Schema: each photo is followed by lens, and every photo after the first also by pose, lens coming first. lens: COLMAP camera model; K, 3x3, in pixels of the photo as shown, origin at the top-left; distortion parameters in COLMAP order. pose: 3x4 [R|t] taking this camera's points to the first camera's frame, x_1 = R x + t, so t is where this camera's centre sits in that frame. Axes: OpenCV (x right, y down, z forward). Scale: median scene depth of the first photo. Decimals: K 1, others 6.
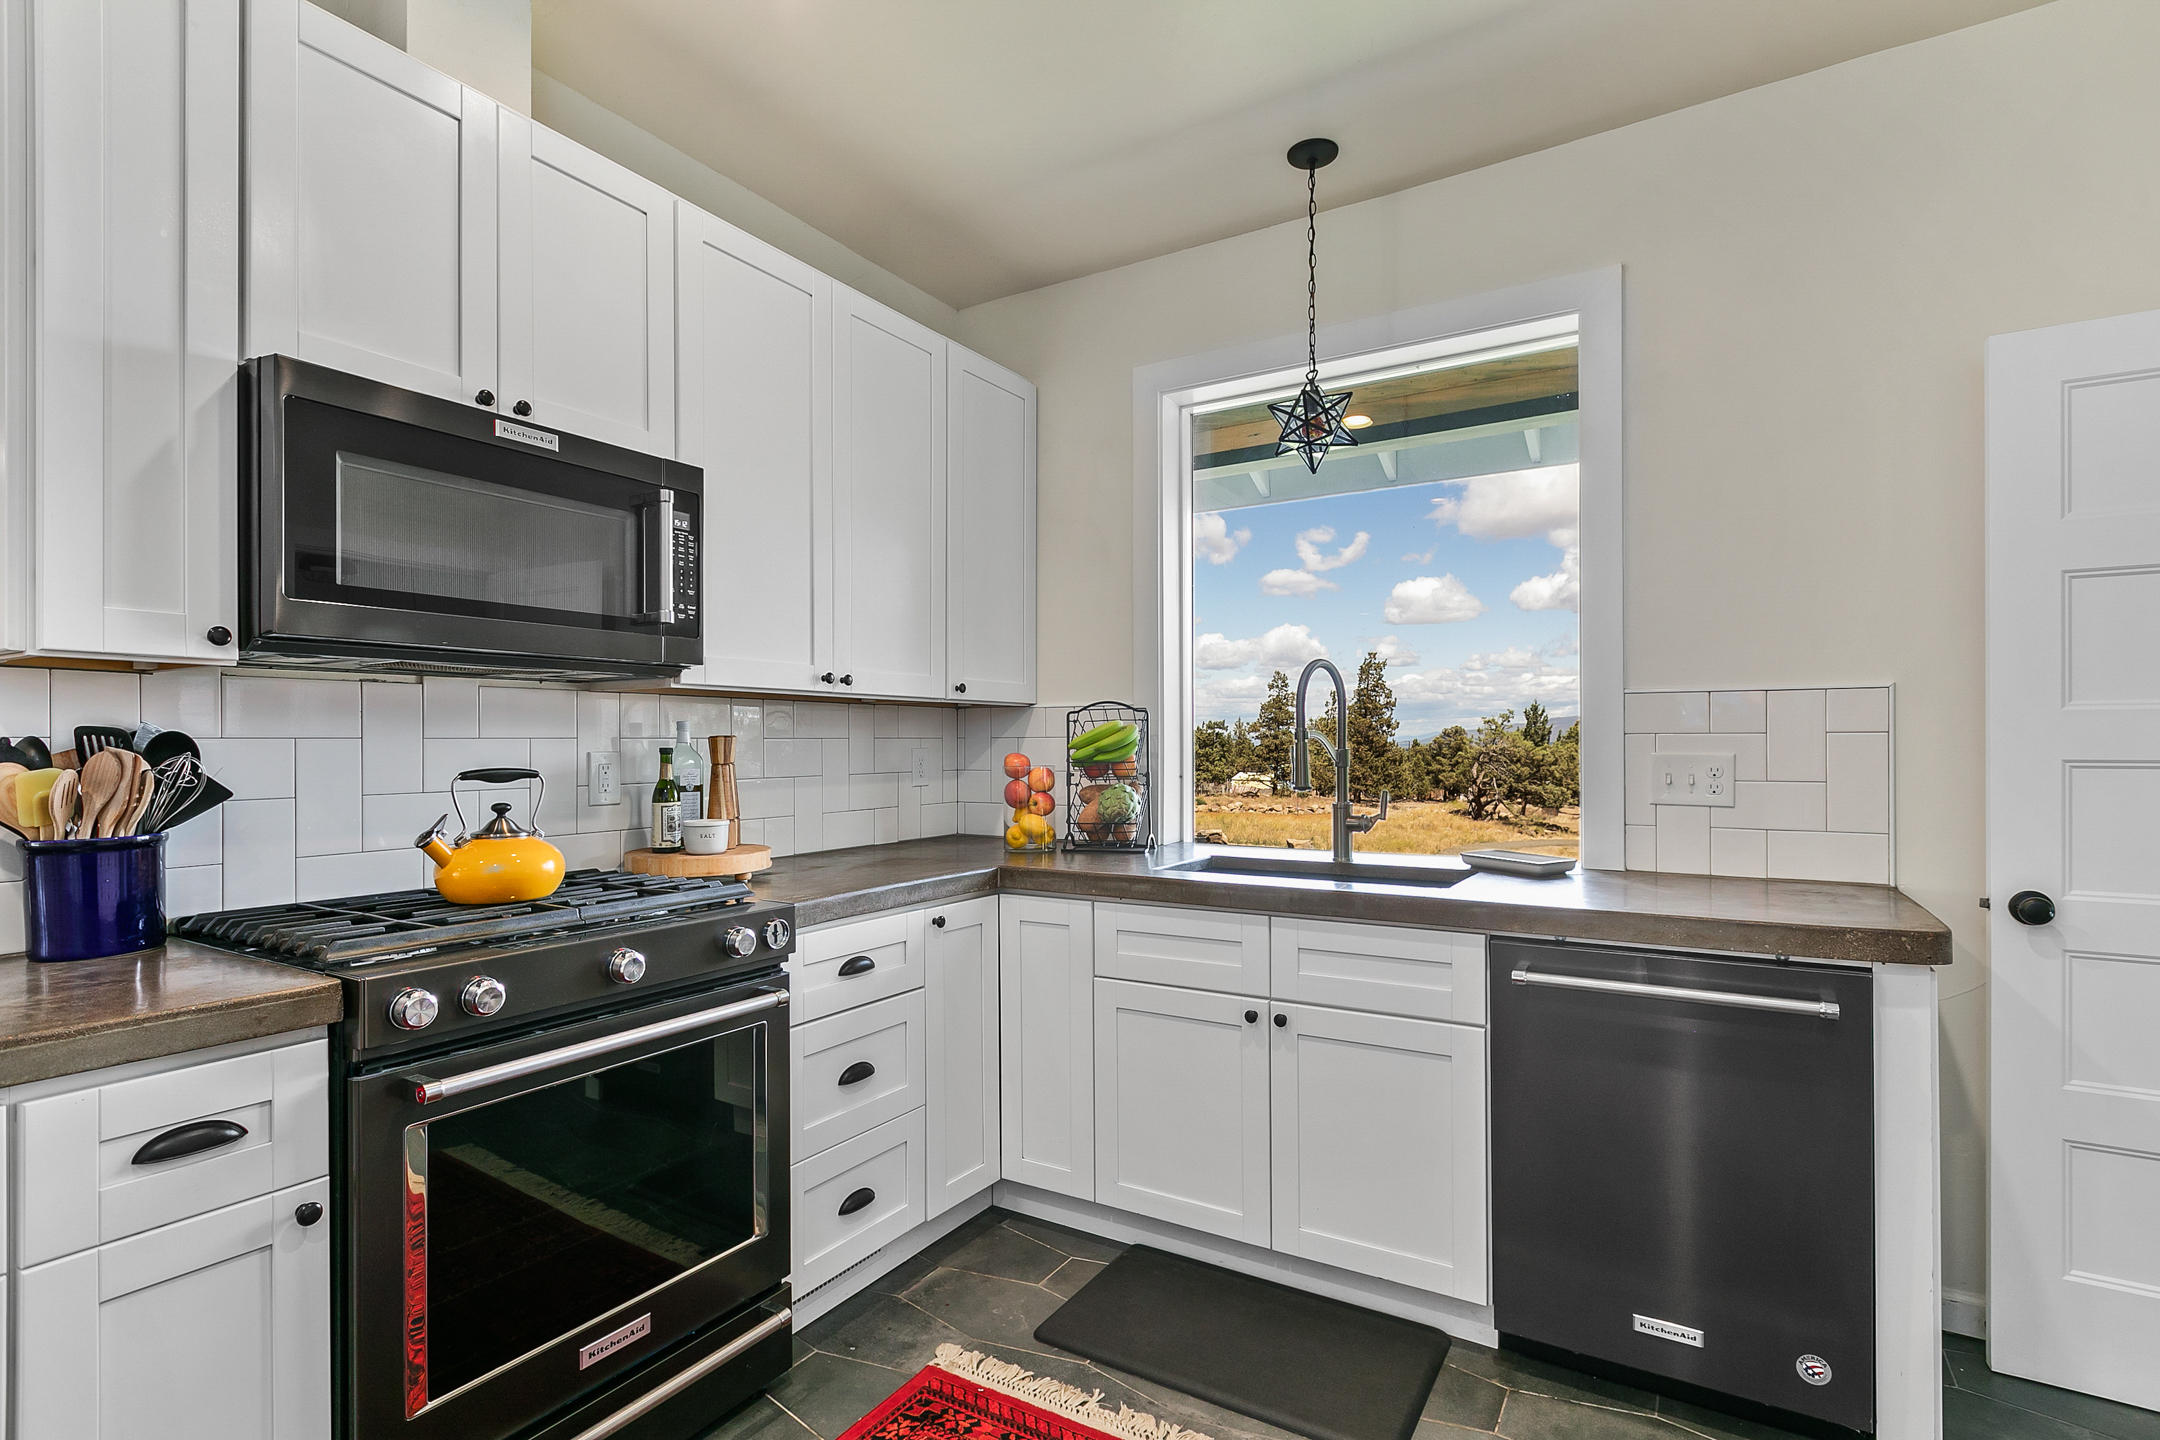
lens RADIAL K [[1034.6, 0, 1070.0], [0, 1034.6, 715.8], [0, 0, 1]] dist [-0.002098, 0.000132]
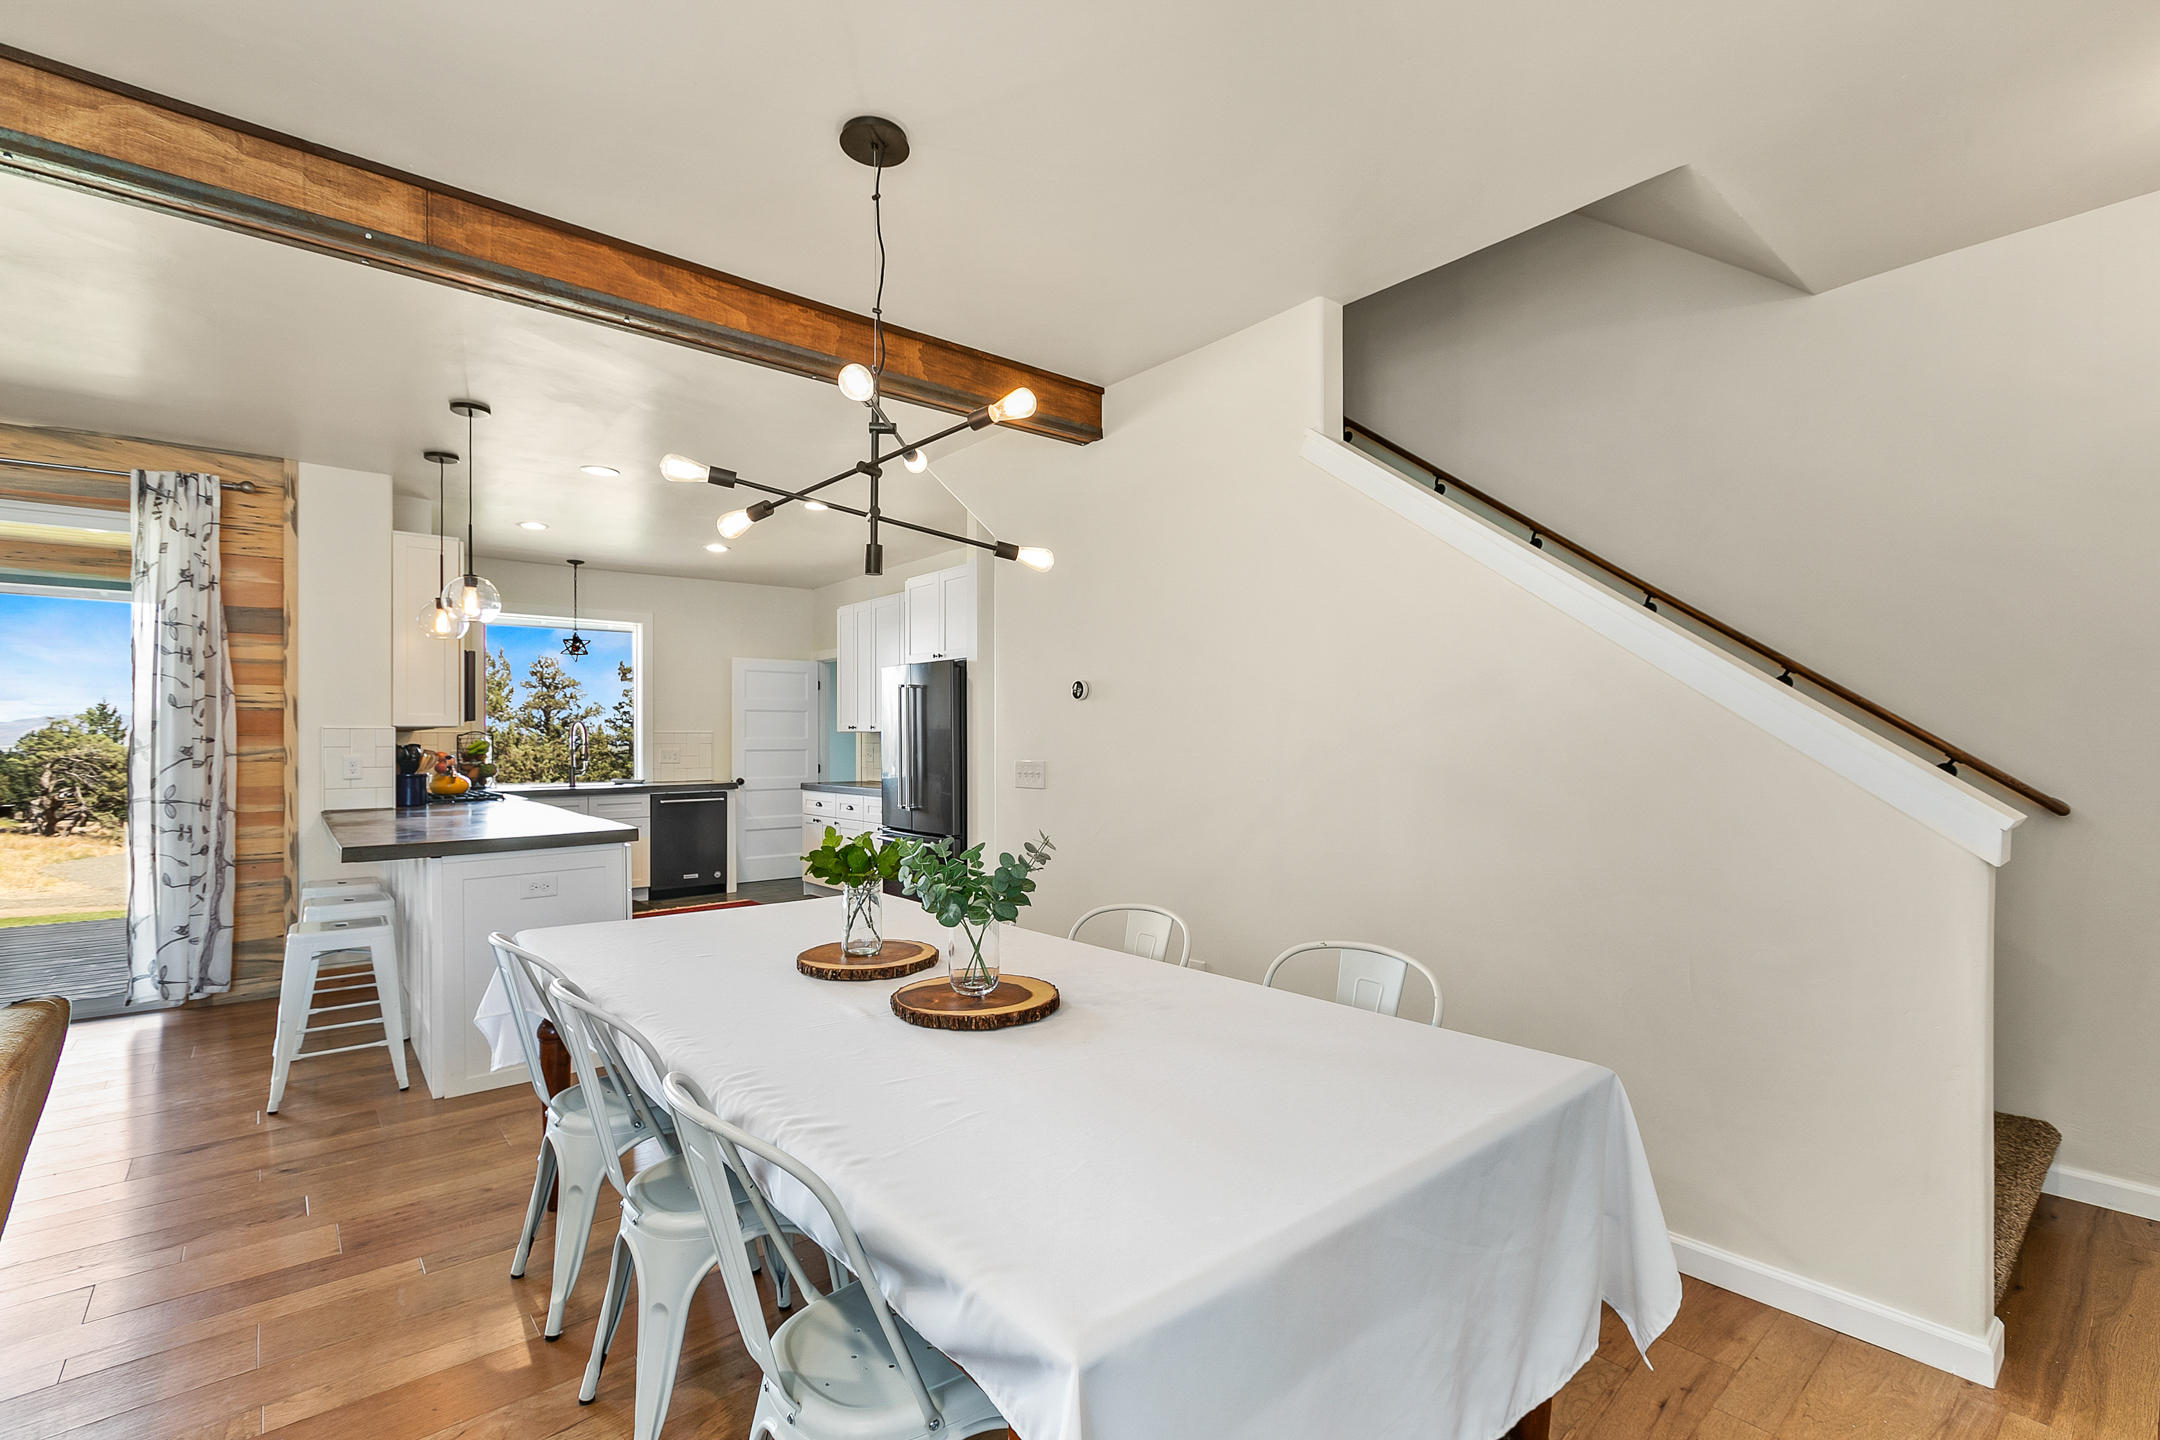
lens RADIAL K [[974.0, 0, 1051.3], [0, 974.0, 735.6], [0, 0, 1]] dist [0.000042, 0.002149]
pose [[0.335956, 0.007185, 0.941850, -0.097045], [-0.021182, 0.999776, -0.000071, -0.001534], [-0.941640, -0.019926, 0.336033, -0.063230]]
